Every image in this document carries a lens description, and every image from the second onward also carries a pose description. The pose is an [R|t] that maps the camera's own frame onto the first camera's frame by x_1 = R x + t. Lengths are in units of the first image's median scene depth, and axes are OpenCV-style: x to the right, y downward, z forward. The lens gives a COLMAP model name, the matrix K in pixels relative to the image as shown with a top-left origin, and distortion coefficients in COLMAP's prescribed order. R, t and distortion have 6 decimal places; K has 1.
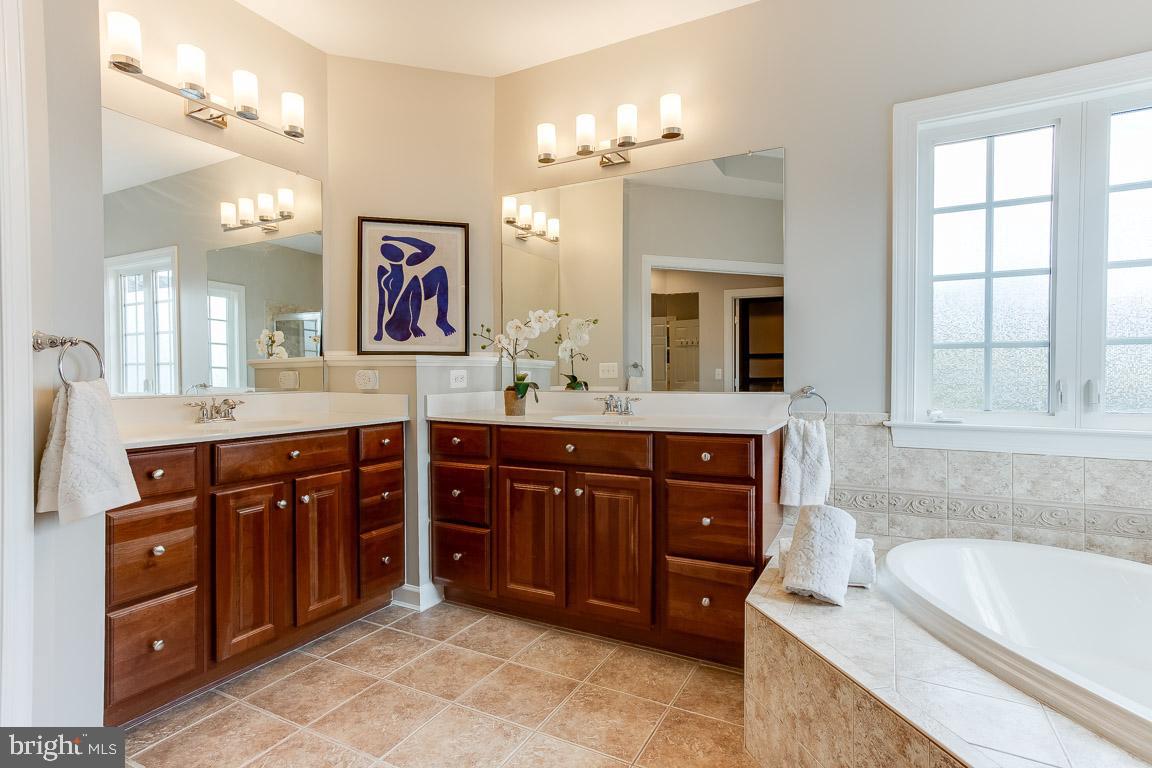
lens RADIAL K [[577.6, 0, 576.2], [0, 577.6, 382.7], [0, 0, 1]] dist [-0.019246, 0.001468]
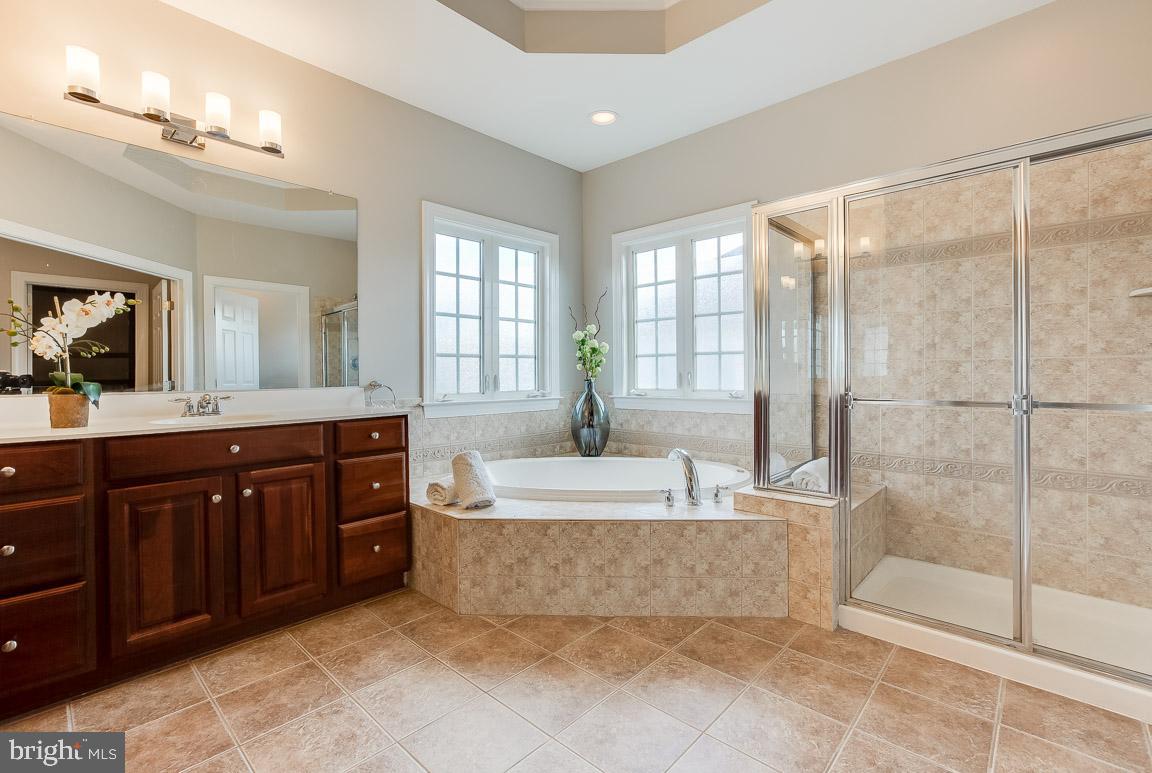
lens RADIAL K [[513.4, 0, 573.5], [0, 513.4, 378.9], [0, 0, 1]] dist [-0.026017, 0.006043]
pose [[0.257241, -0.009471, 0.966301, -0.702260], [0.021887, 0.999753, 0.003972, 0.006575], [-0.966099, 0.020128, 0.257384, 0.255875]]
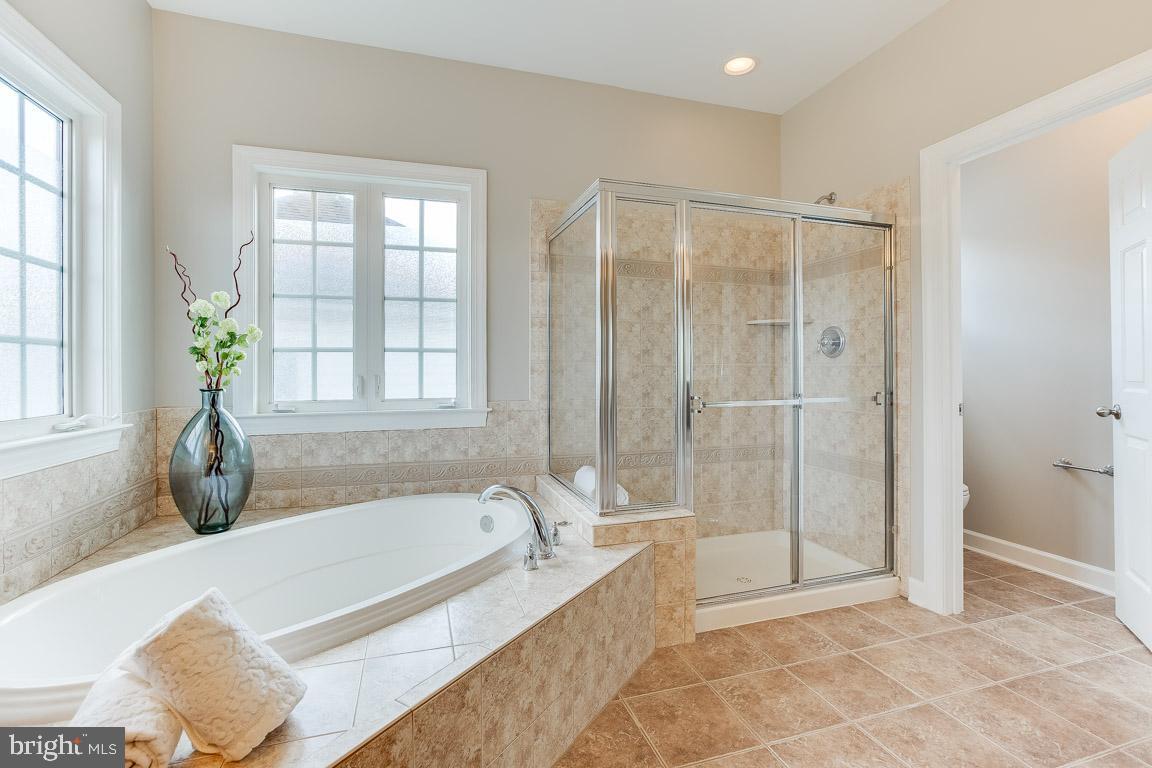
lens RADIAL K [[513.4, 0, 574.0], [0, 513.4, 372.4], [0, 0, 1]] dist [-0.026017, 0.006043]
pose [[-0.712357, 0.001689, 0.701816, -0.163721], [0.017036, 0.999744, 0.014886, -0.016496], [-0.701611, 0.022560, -0.712203, 0.847721]]
